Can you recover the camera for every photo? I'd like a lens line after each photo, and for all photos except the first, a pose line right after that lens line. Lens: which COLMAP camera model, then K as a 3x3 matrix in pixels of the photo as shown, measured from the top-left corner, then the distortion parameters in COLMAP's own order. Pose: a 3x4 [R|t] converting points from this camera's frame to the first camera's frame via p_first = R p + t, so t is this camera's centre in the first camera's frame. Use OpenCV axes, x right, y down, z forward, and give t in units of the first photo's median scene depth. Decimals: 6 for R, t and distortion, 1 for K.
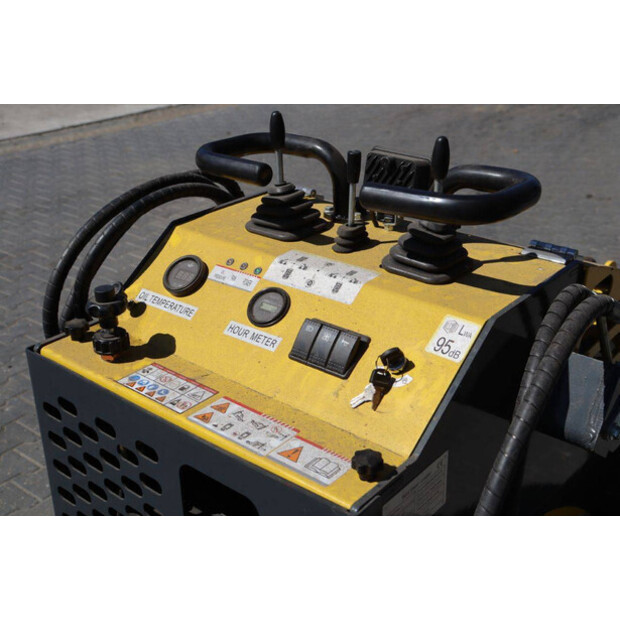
lens RADIAL K [[838.6, 0, 313.0], [0, 838.6, 308.8], [0, 0, 1]] dist [-0.000884, 0.000000]
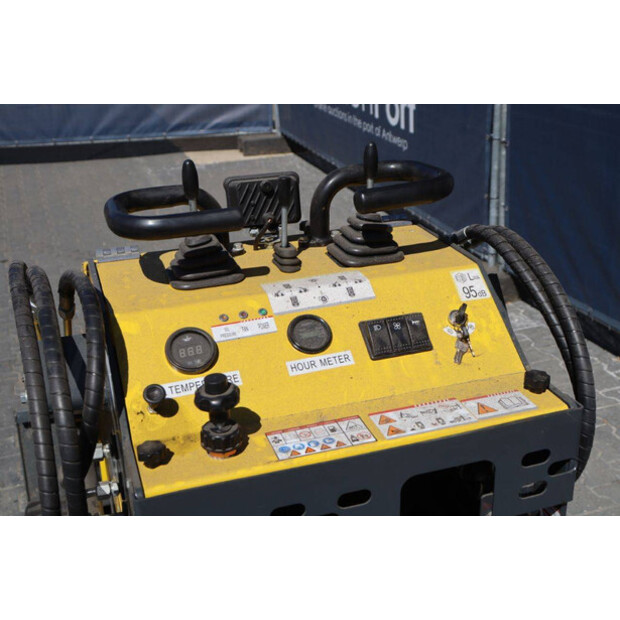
lens RADIAL K [[838.6, 0, 313.2], [0, 838.6, 310.8], [0, 0, 1]] dist [-0.000884, 0.000000]
pose [[0.511873, -0.344116, 0.787128, -0.901696], [0.357850, 0.918397, 0.168793, -0.212727], [-0.780980, 0.195273, 0.593244, 0.387963]]
